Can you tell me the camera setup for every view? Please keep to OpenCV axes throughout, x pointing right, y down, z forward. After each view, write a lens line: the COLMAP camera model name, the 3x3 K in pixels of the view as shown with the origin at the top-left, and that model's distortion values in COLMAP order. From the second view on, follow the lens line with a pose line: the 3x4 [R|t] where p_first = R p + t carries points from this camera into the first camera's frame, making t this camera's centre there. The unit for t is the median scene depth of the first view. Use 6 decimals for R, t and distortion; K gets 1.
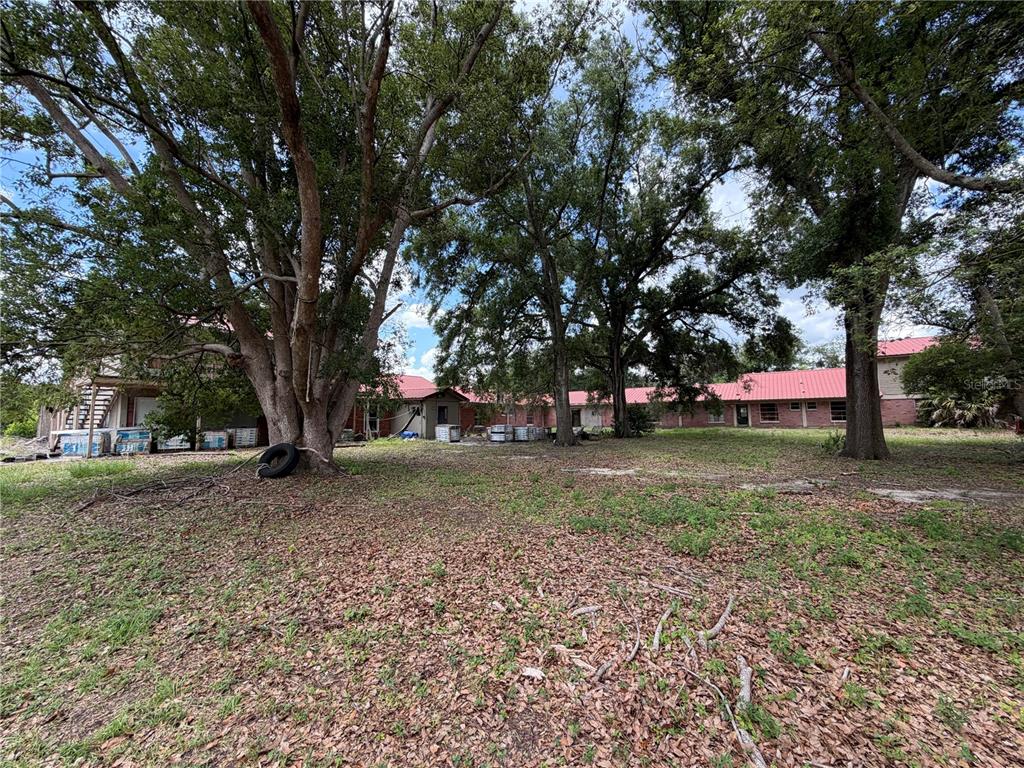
lens RADIAL K [[410.9, 0, 508.3], [0, 410.9, 382.1], [0, 0, 1]] dist [-0.001837, 0.000377]
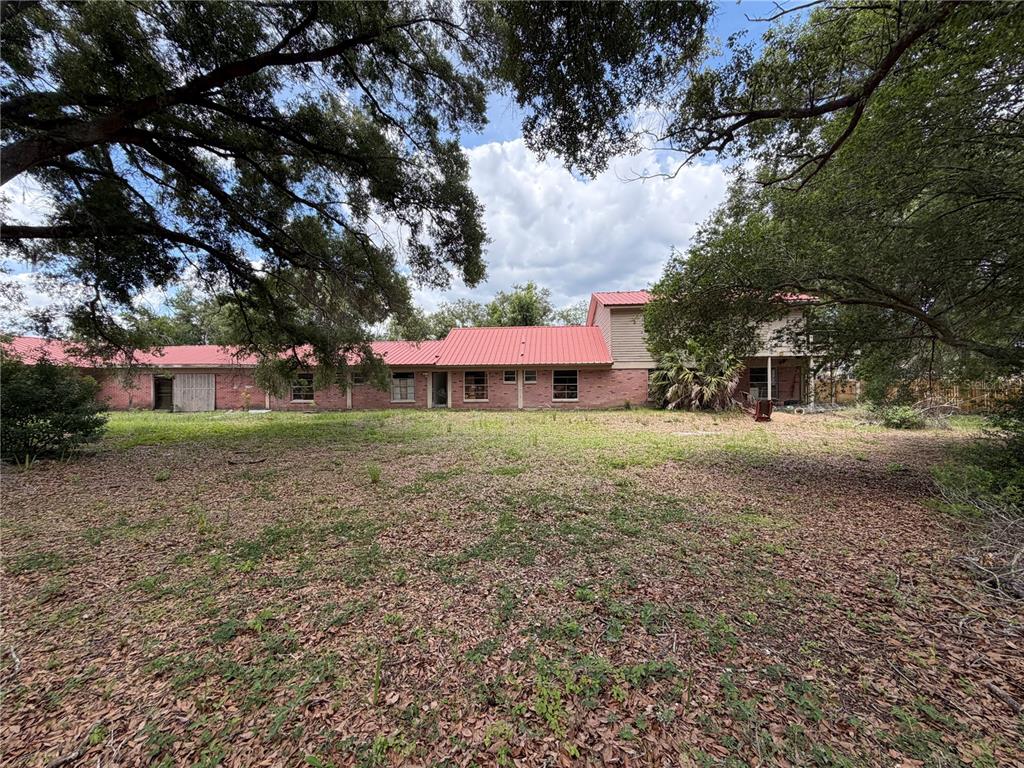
lens RADIAL K [[410.9, 0, 511.9], [0, 410.9, 384.1], [0, 0, 1]] dist [-0.001837, 0.000377]
pose [[0.878263, 0.006209, 0.478138, 0.436685], [-0.046101, 0.996357, 0.071742, 0.026884], [-0.475951, -0.085051, 0.875350, 0.478953]]
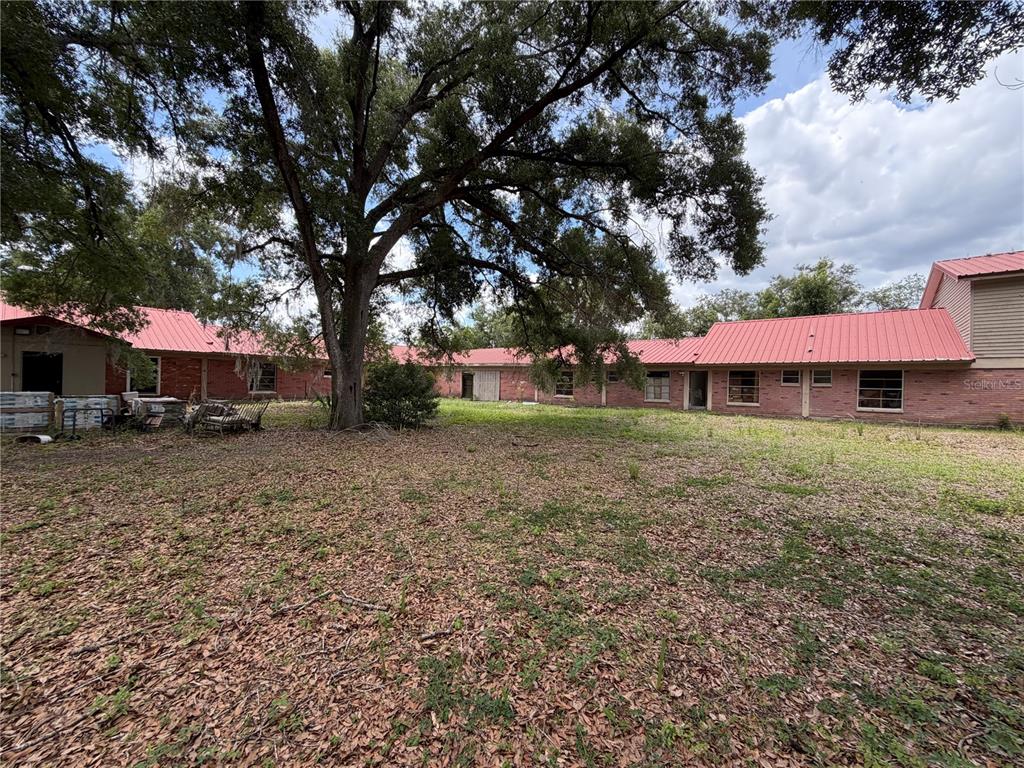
lens RADIAL K [[410.9, 0, 507.4], [0, 410.9, 384.9], [0, 0, 1]] dist [-0.001837, 0.000377]
pose [[0.994224, 0.031839, -0.102494, 0.430145], [-0.021874, 0.995052, 0.096918, 0.027511], [0.105073, -0.094116, 0.990001, 0.477601]]
